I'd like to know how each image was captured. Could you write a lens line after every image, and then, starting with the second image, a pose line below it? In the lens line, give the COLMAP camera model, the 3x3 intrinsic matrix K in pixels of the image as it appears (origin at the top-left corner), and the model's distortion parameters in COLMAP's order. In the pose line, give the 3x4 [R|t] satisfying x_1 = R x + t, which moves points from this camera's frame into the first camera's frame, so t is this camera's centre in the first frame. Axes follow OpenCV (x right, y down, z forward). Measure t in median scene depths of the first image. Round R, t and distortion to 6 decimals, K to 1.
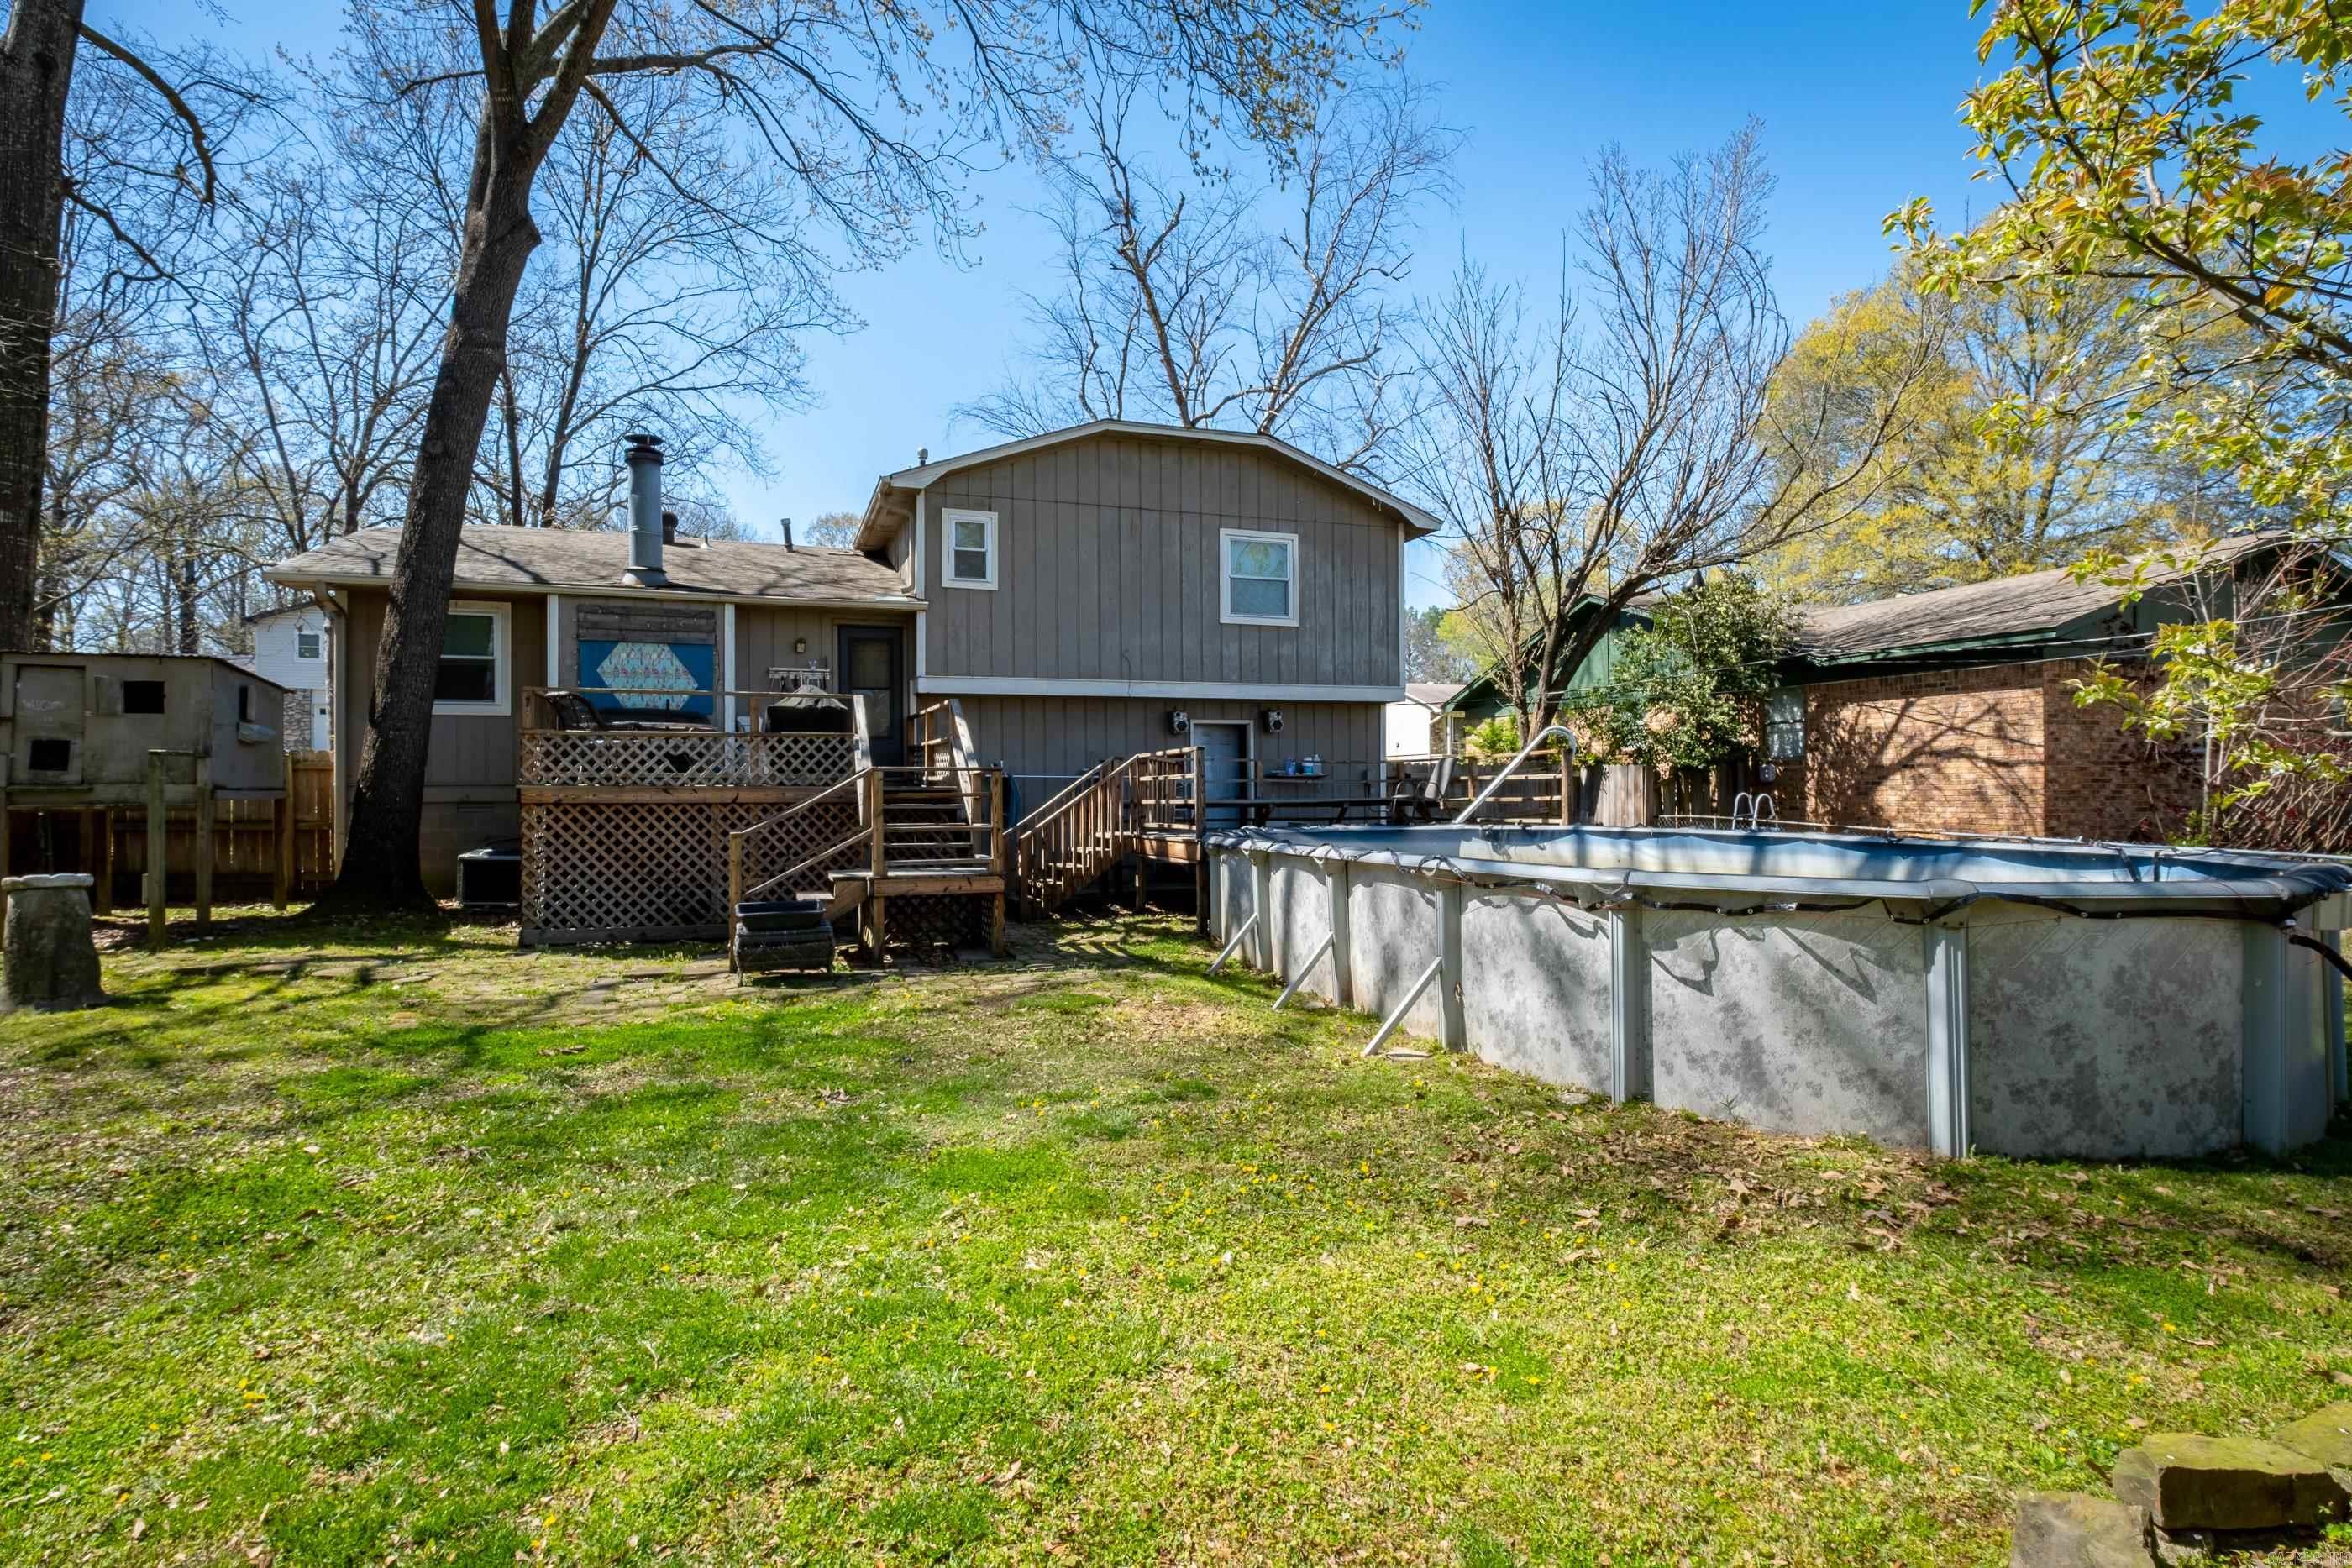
lens RADIAL K [[1116.8, 0, 1143.3], [0, 1116.8, 776.1], [0, 0, 1]] dist [0.000070, 0.000071]
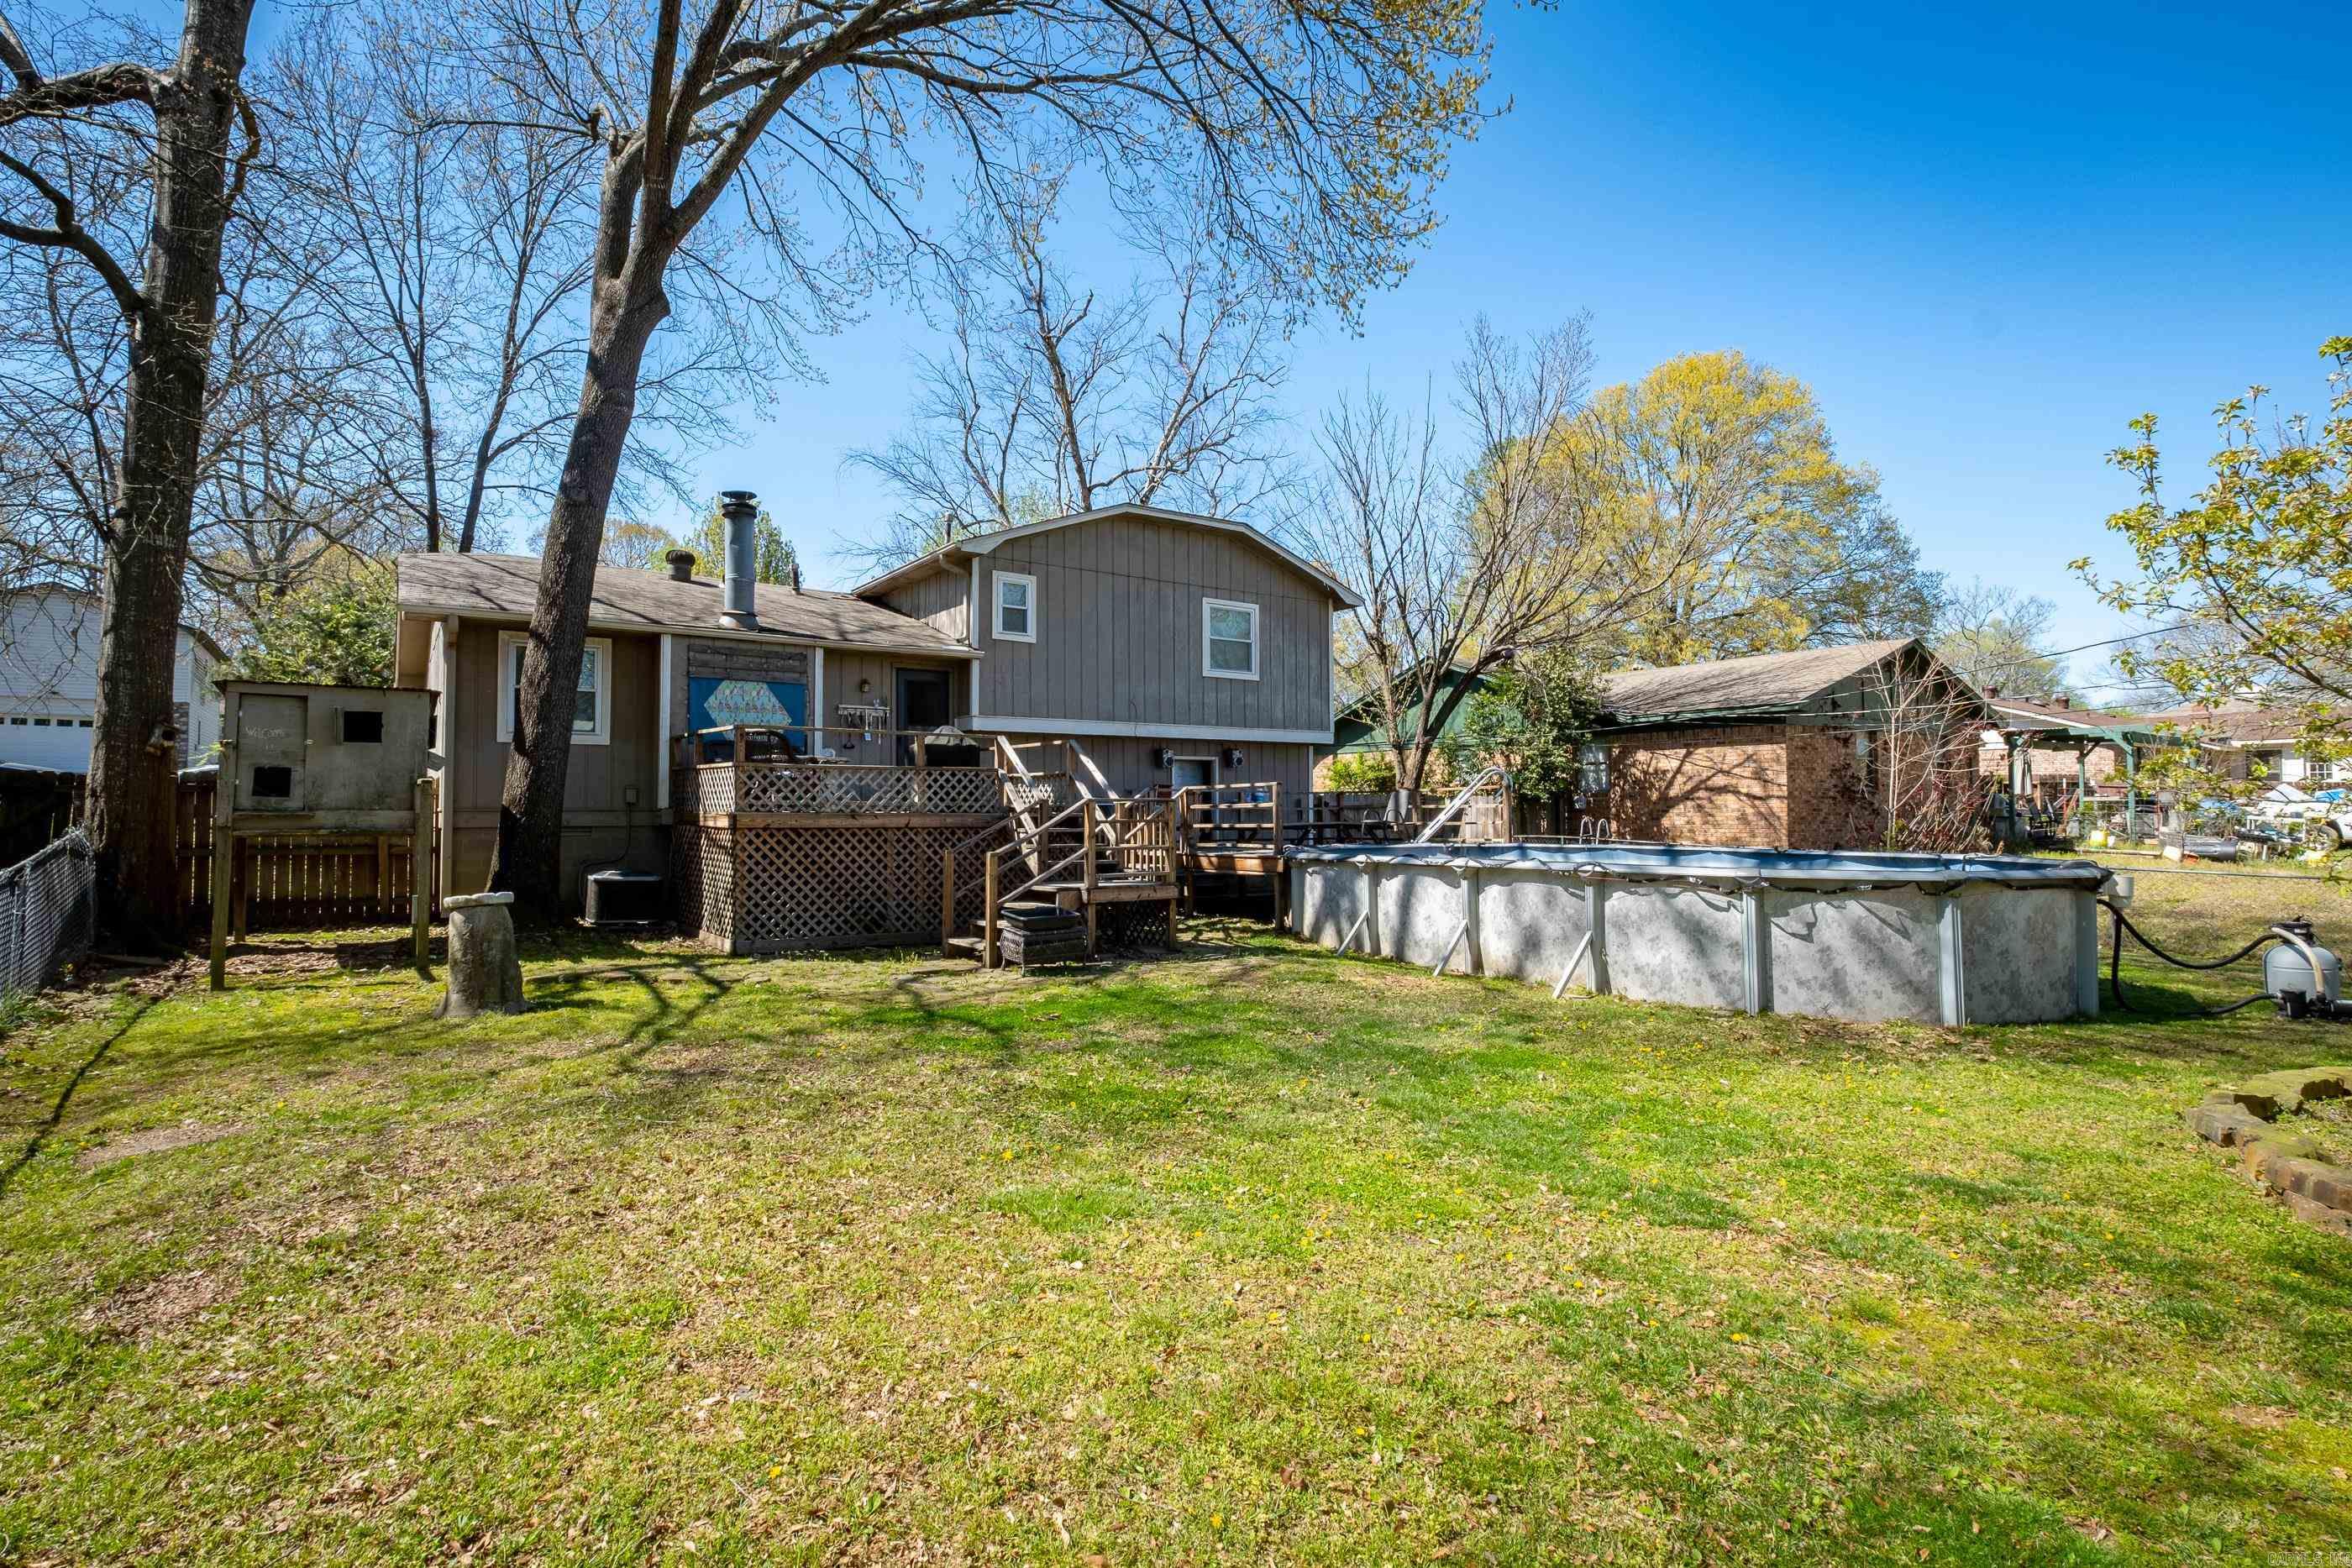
lens RADIAL K [[1074.5, 0, 1143.8], [0, 1074.5, 777.6], [0, 0, 1]] dist [-0.000927, 0.000009]
pose [[0.968530, 0.009876, 0.248702, -0.332818], [-0.004771, 0.999766, -0.021118, -0.004121], [-0.248852, 0.019267, 0.968350, -0.117655]]
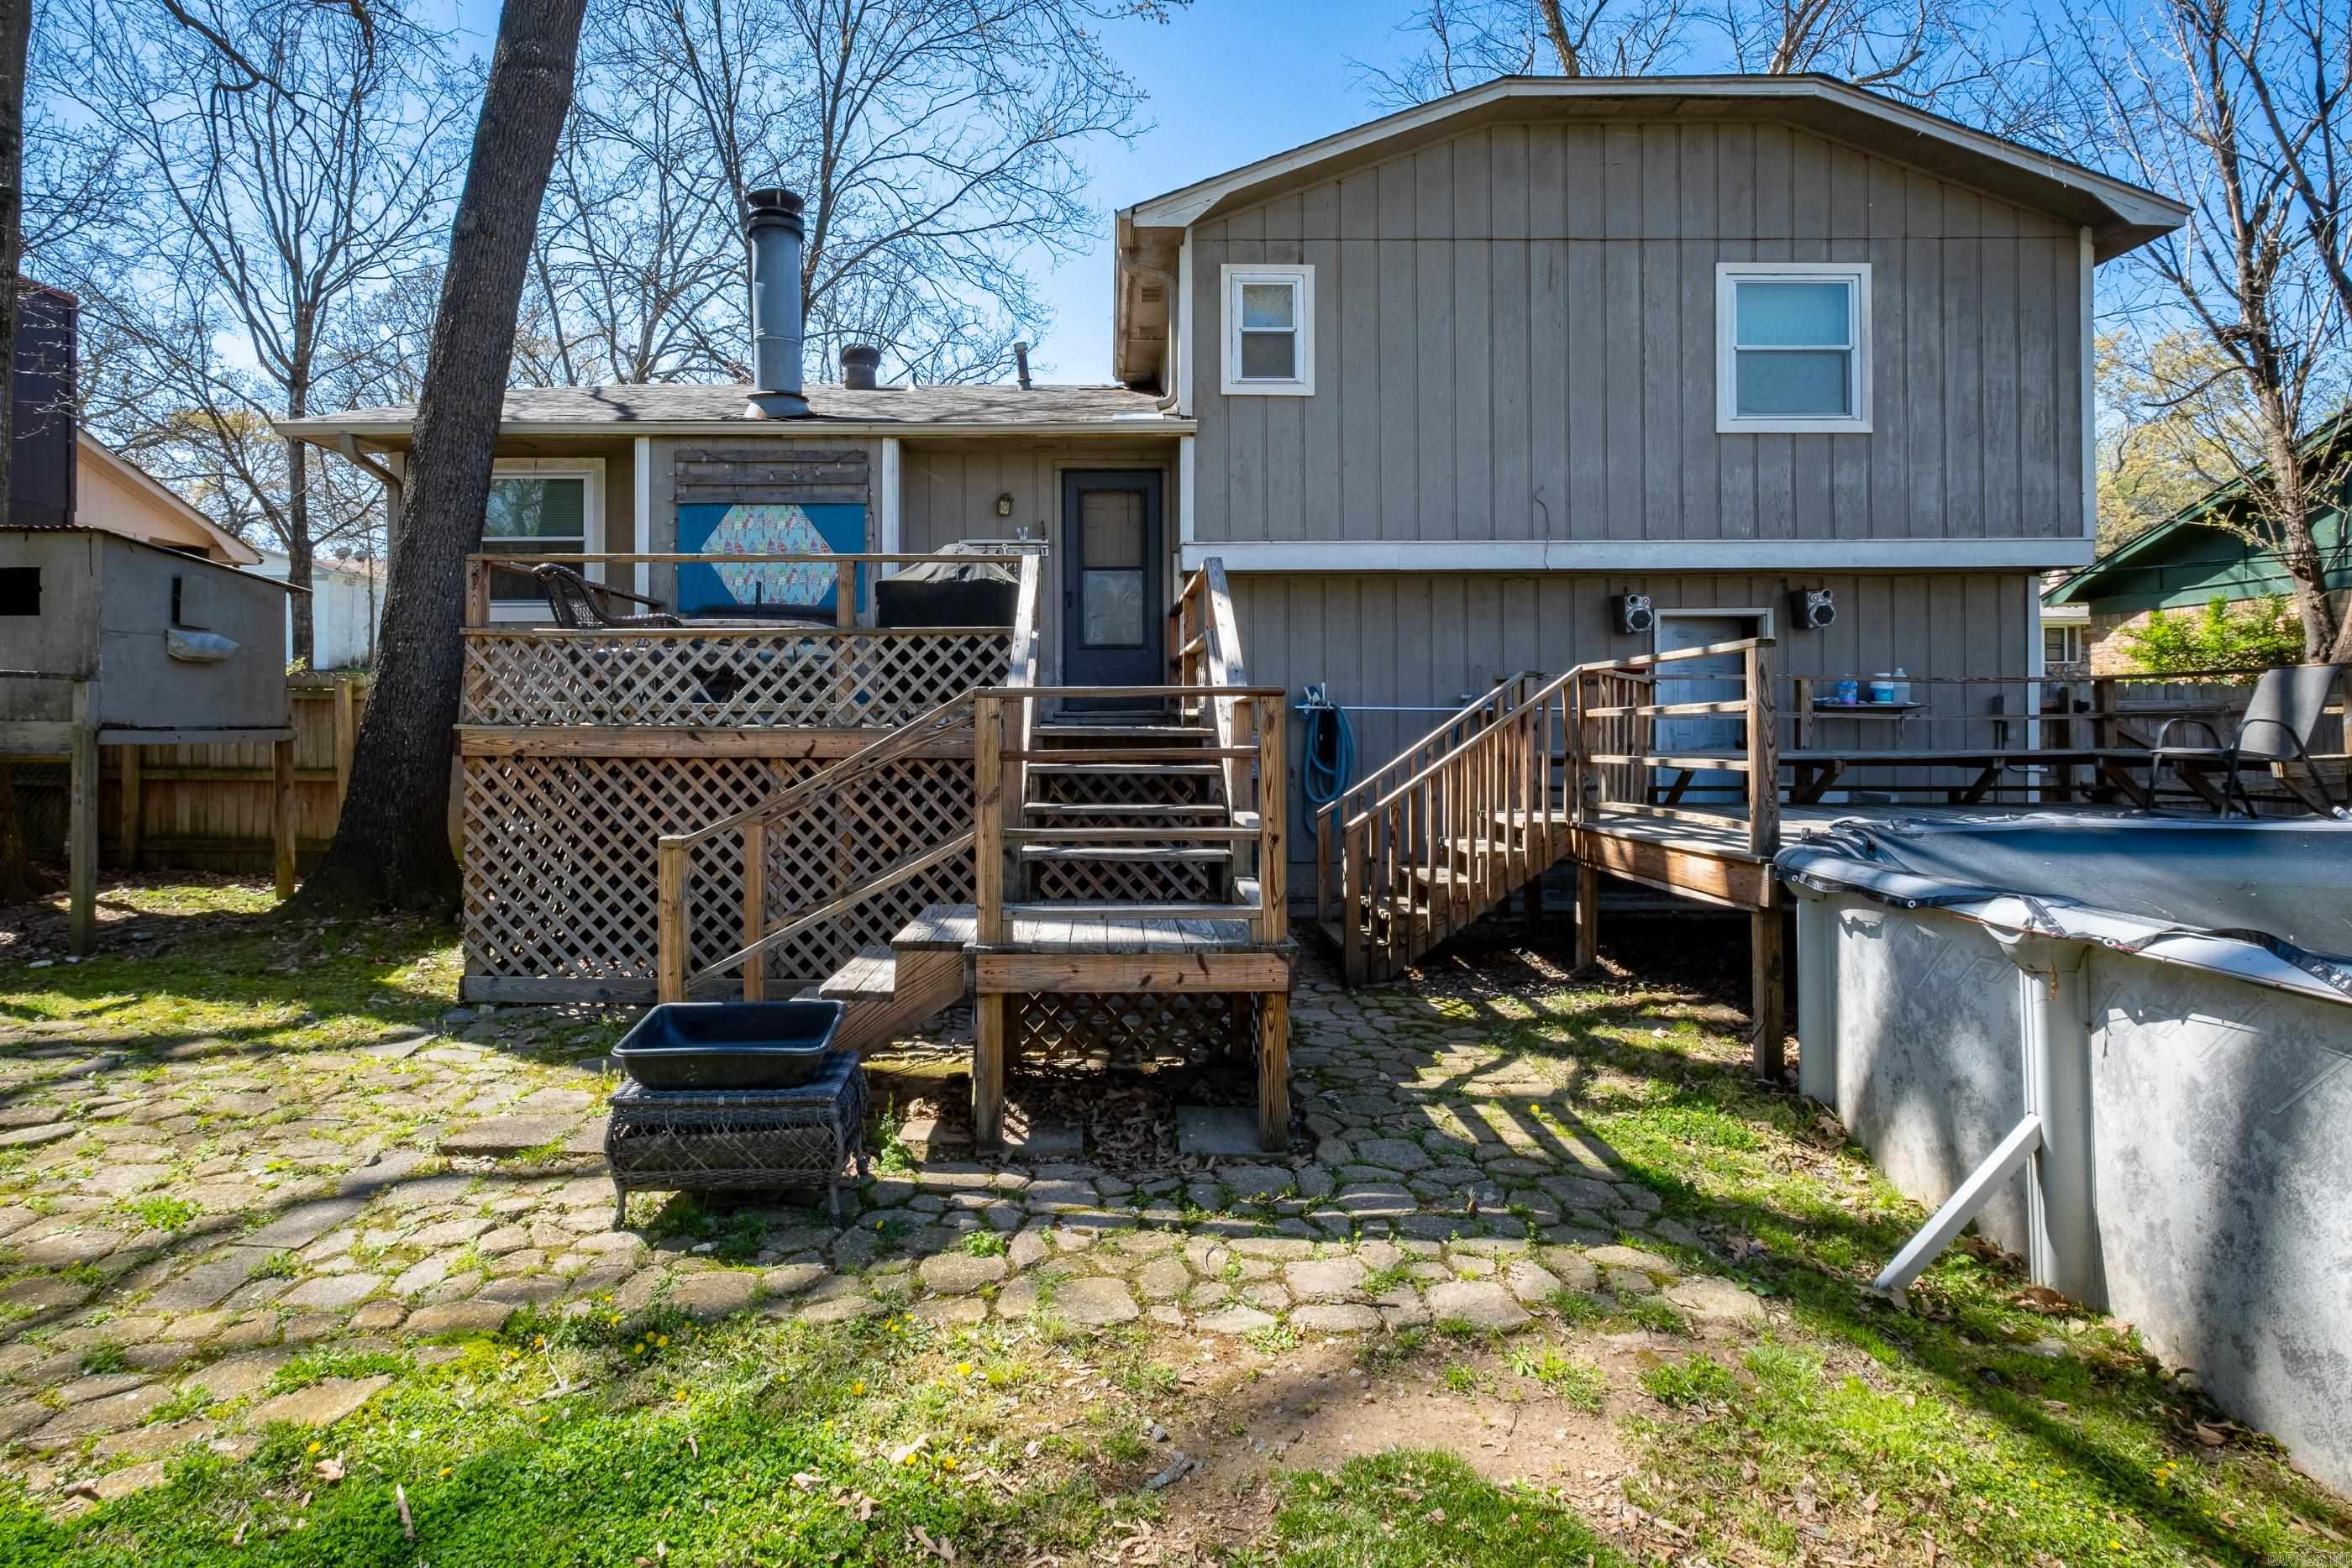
lens RADIAL K [[1187.3, 0, 1116.9], [0, 1187.3, 712.0], [0, 0, 1]] dist [-0.000049, 0.000996]
pose [[0.948636, -0.000642, -0.316369, -0.033435], [0.001834, 0.999992, 0.003469, 0.000008], [0.316364, -0.003871, 0.948630, 0.408932]]
